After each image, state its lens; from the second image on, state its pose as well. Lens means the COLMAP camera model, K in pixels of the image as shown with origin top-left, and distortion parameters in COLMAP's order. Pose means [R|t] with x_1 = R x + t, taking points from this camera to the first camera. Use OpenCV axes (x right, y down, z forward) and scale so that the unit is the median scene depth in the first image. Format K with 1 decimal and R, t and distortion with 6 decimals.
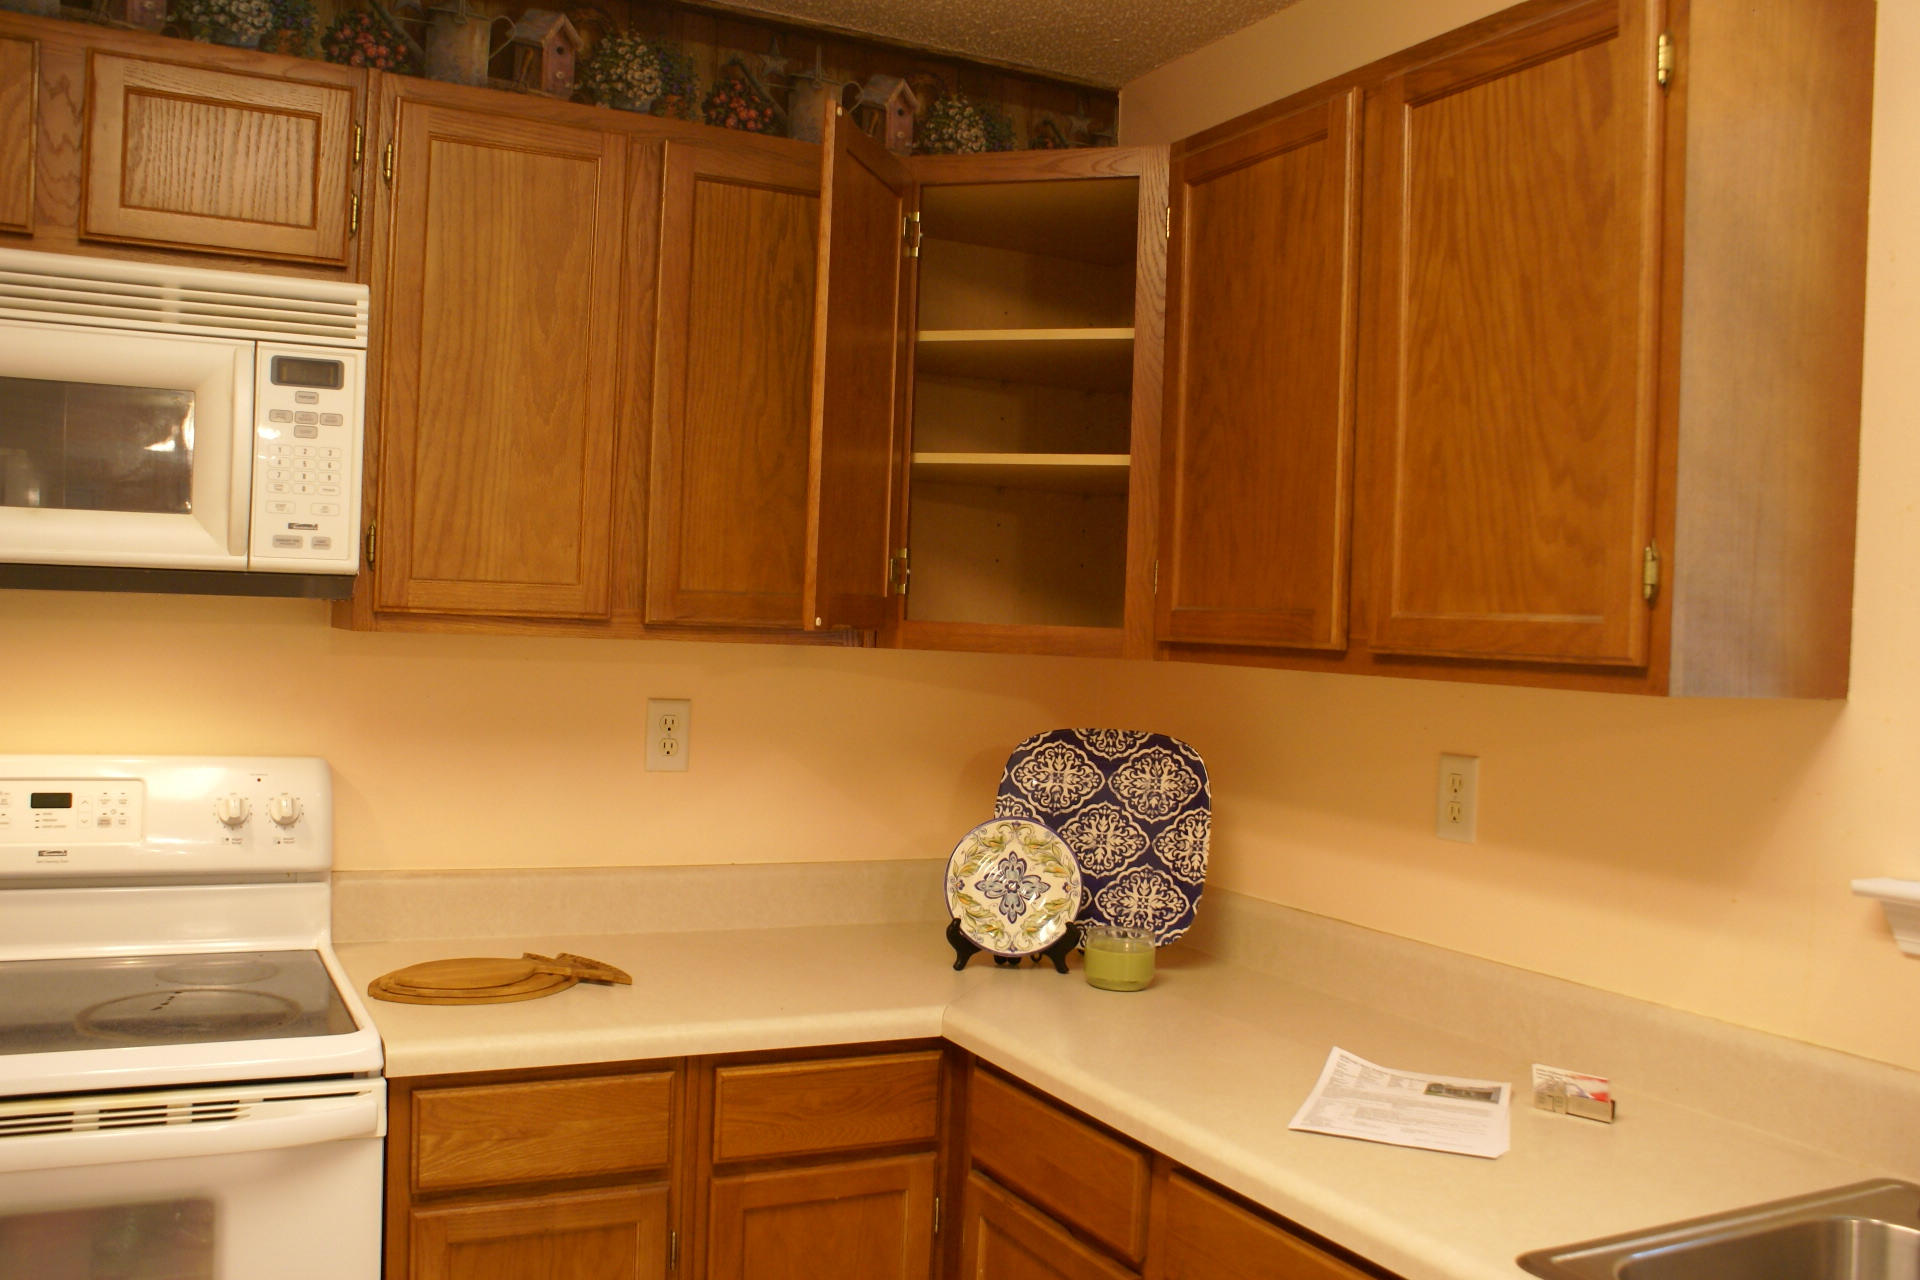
lens RADIAL K [[1644.9, 0, 951.9], [0, 1644.9, 646.7], [0, 0, 1]] dist [-0.154022, 0.136973]
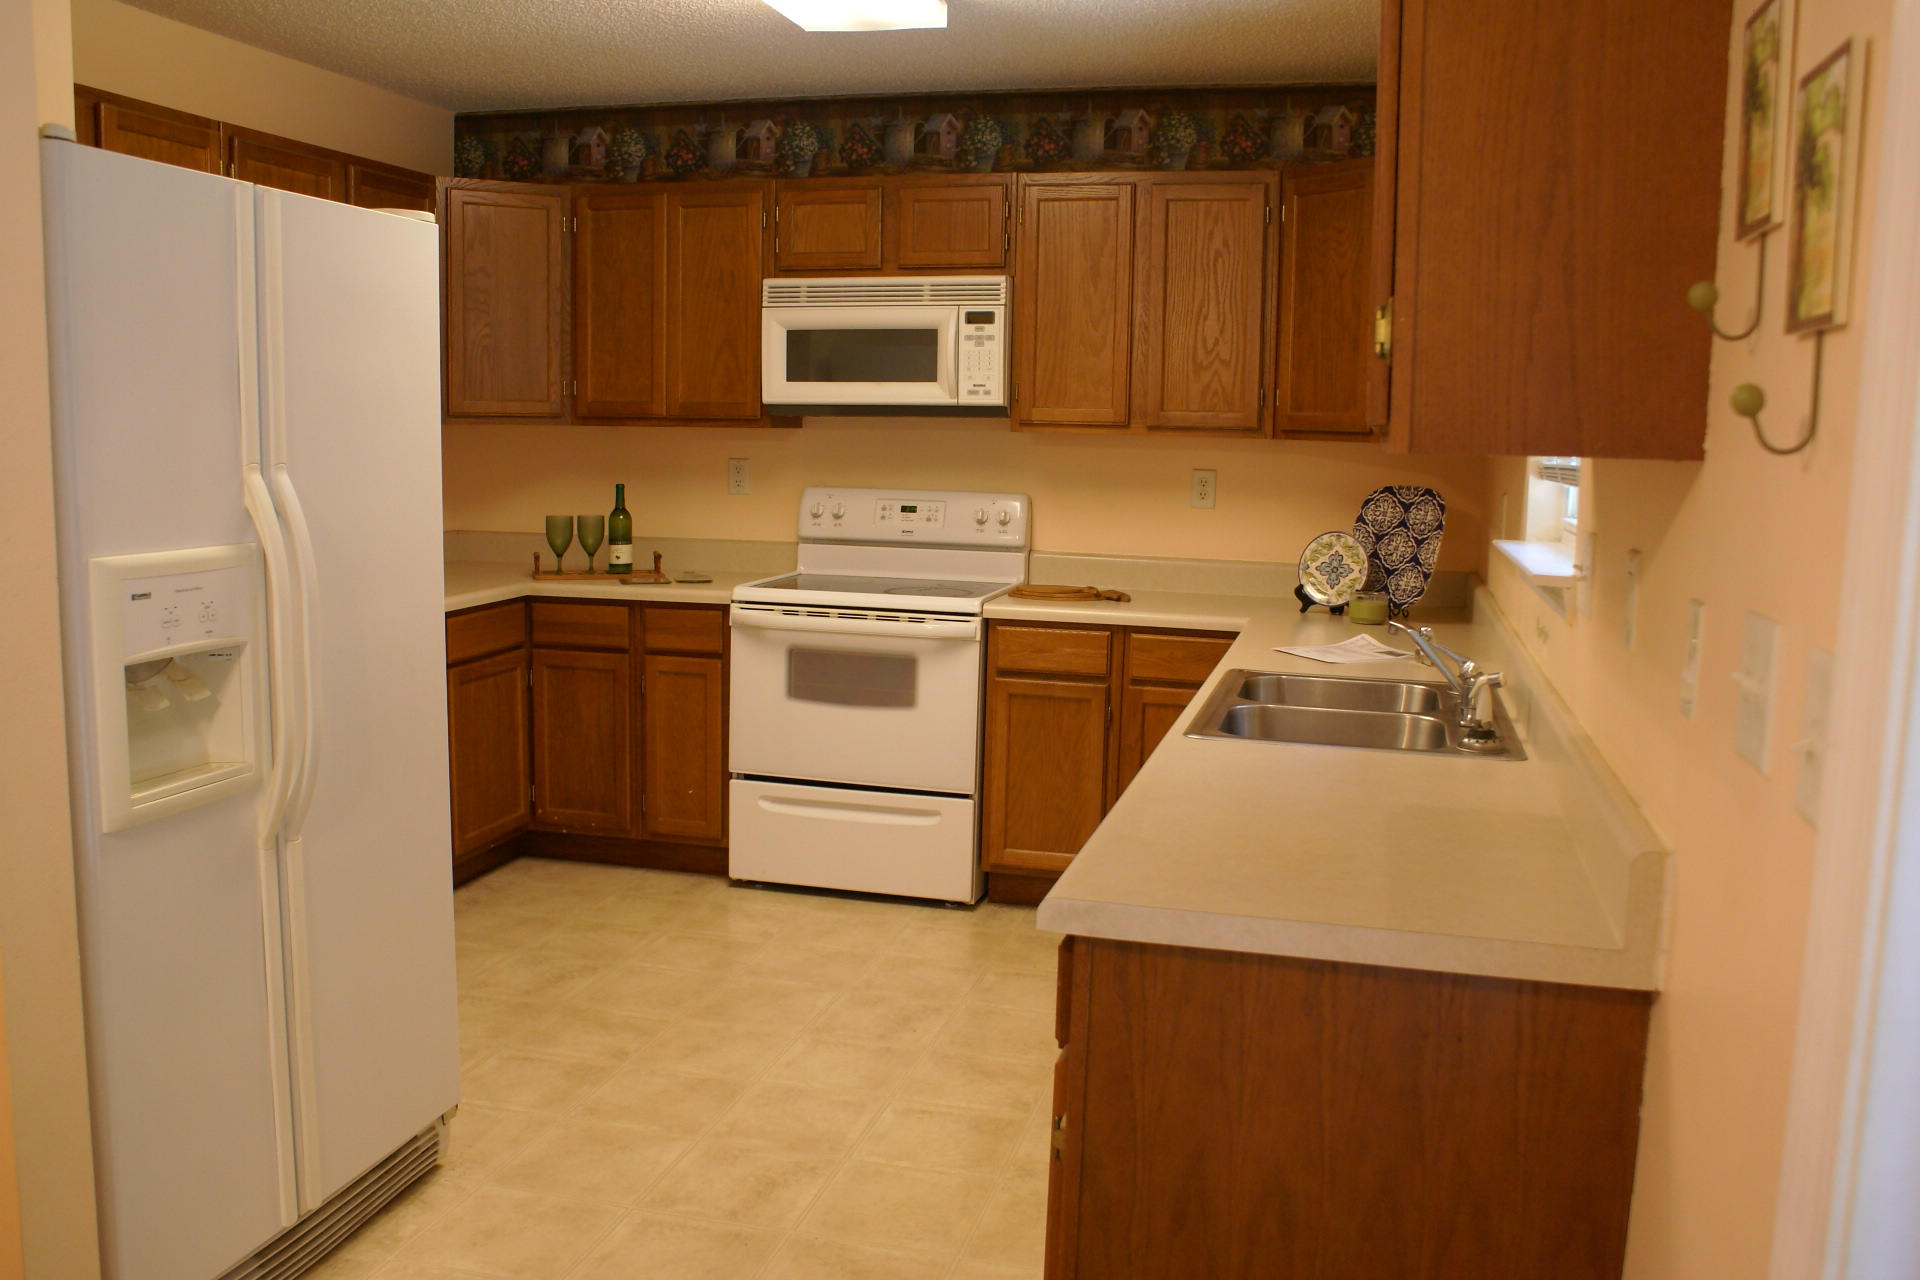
lens RADIAL K [[1644.9, 0, 951.9], [0, 1644.9, 646.7], [0, 0, 1]] dist [-0.154022, 0.136973]
pose [[0.746315, 0.066553, -0.662257, 0.975102], [-0.001575, 0.995162, 0.098233, 0.056763], [0.665591, -0.072270, 0.742809, -0.672710]]
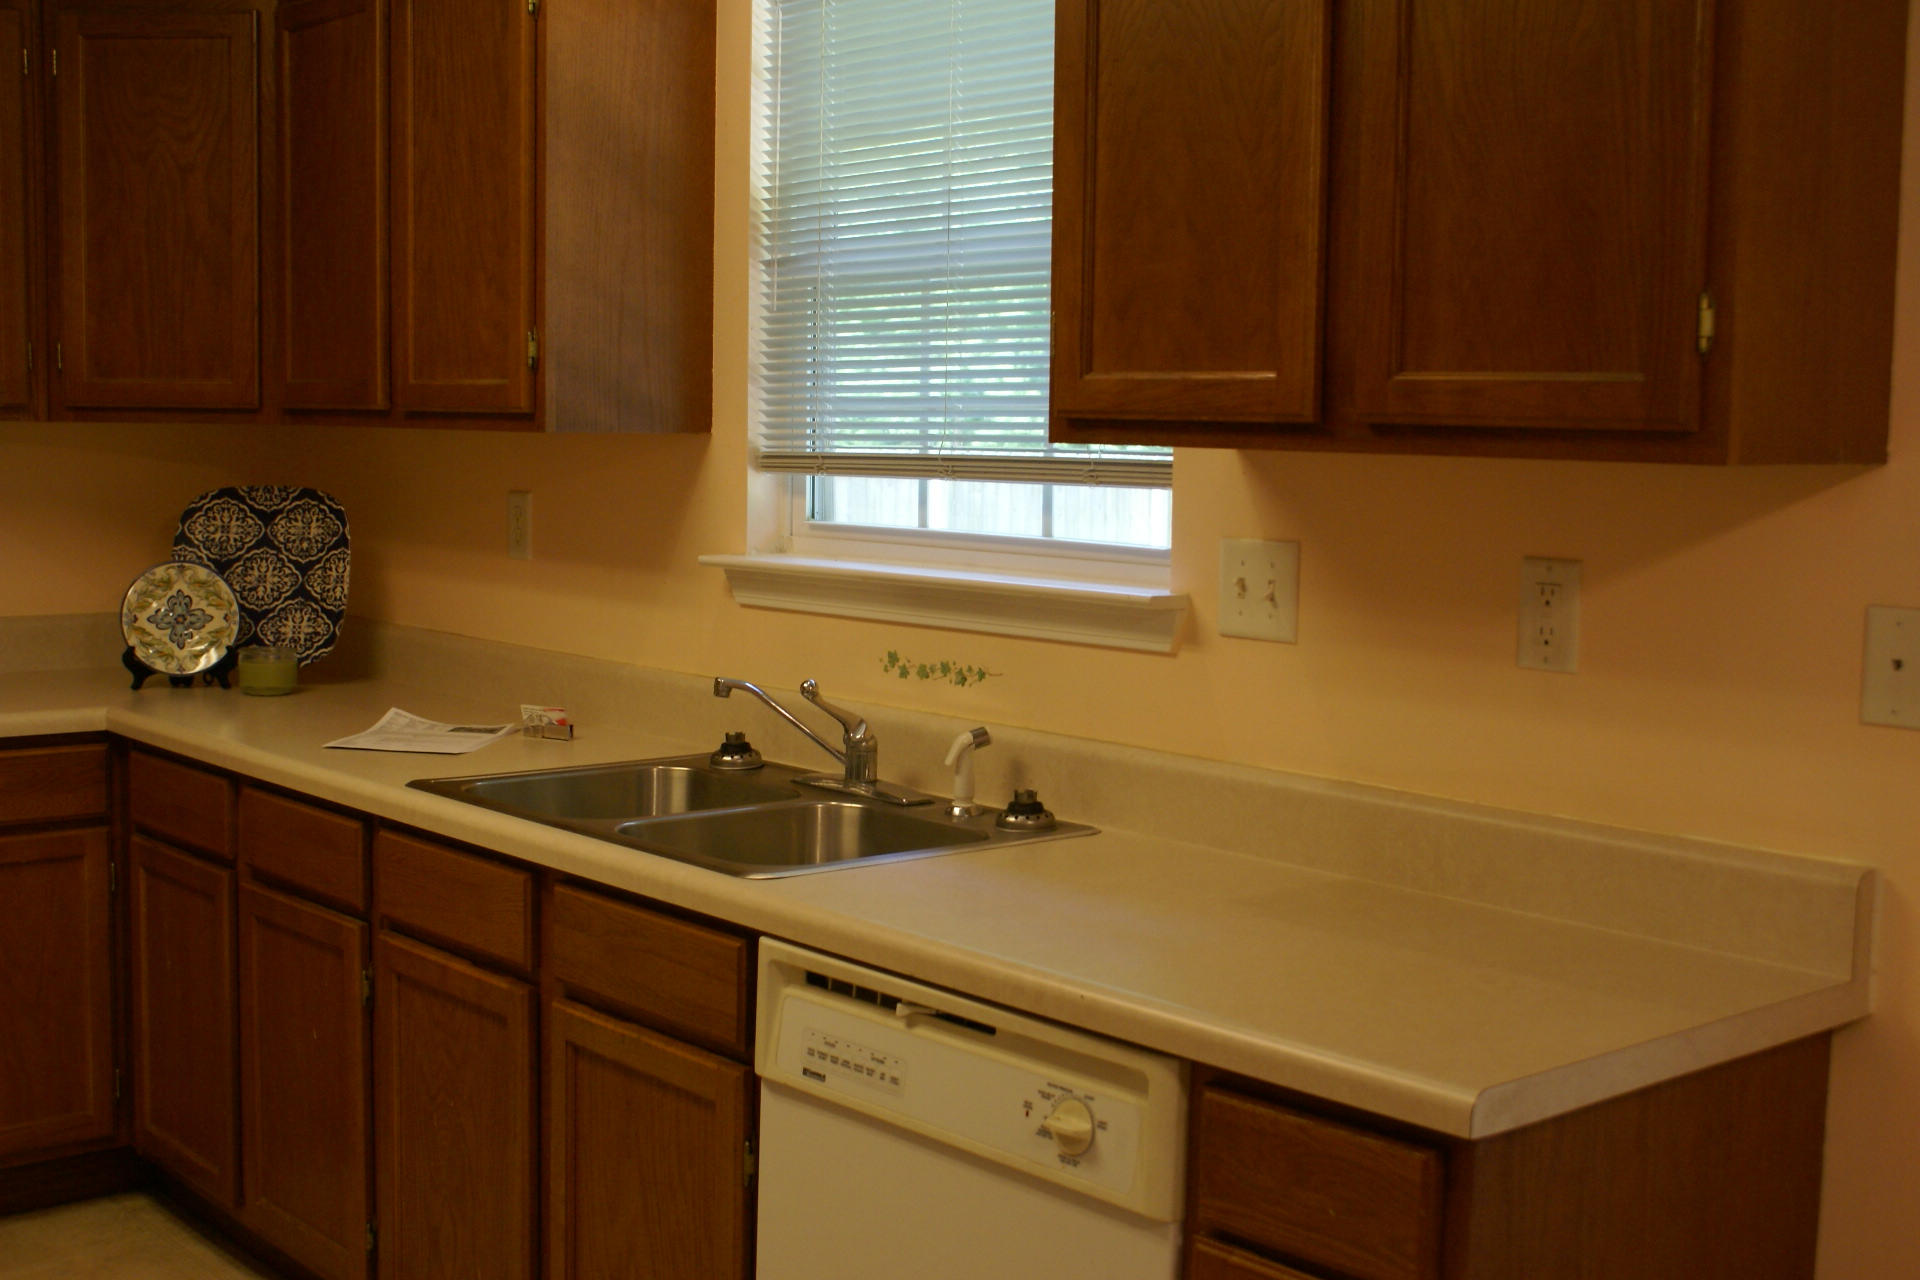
lens RADIAL K [[2281.2, 0, 960.0], [0, 2281.2, 640.0], [0, 0, 1]] dist [-0.091466, 0.008922]
pose [[0.969244, -0.046822, 0.241606, 0.198989], [0.024672, 0.995275, 0.093905, 0.022518], [-0.244862, -0.085056, 0.965820, -0.762050]]
